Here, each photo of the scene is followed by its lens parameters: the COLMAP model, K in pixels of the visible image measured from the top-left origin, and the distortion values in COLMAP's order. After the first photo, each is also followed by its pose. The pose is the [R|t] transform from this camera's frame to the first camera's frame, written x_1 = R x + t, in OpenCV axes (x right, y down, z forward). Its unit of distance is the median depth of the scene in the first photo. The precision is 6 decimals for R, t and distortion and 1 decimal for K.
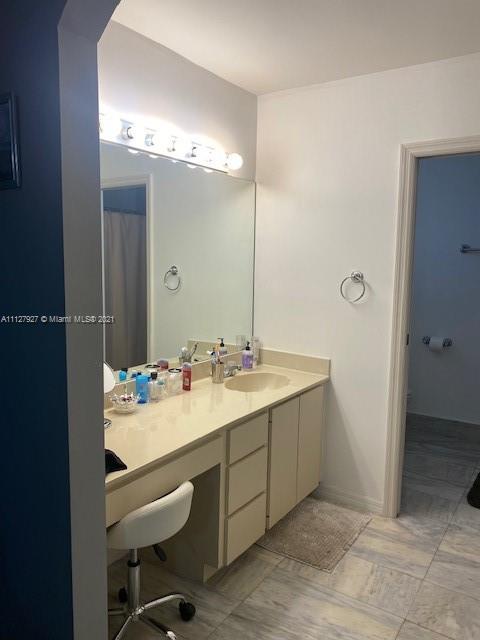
lens RADIAL K [[487.8, 0, 235.7], [0, 487.8, 318.0], [0, 0, 1]] dist [0.007265, -0.020437]
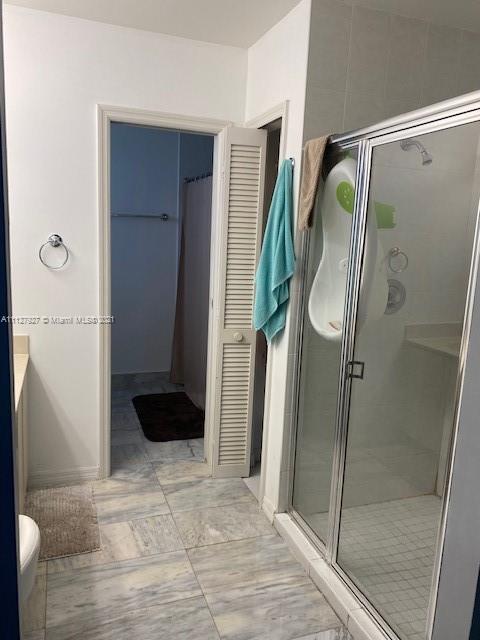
lens RADIAL K [[487.8, 0, 235.9], [0, 487.8, 321.3], [0, 0, 1]] dist [0.007265, -0.020437]
pose [[0.580293, -0.130255, 0.803924, -0.348071], [0.055799, 0.991166, 0.120315, -0.030385], [-0.812494, -0.024960, 0.582435, 0.208114]]
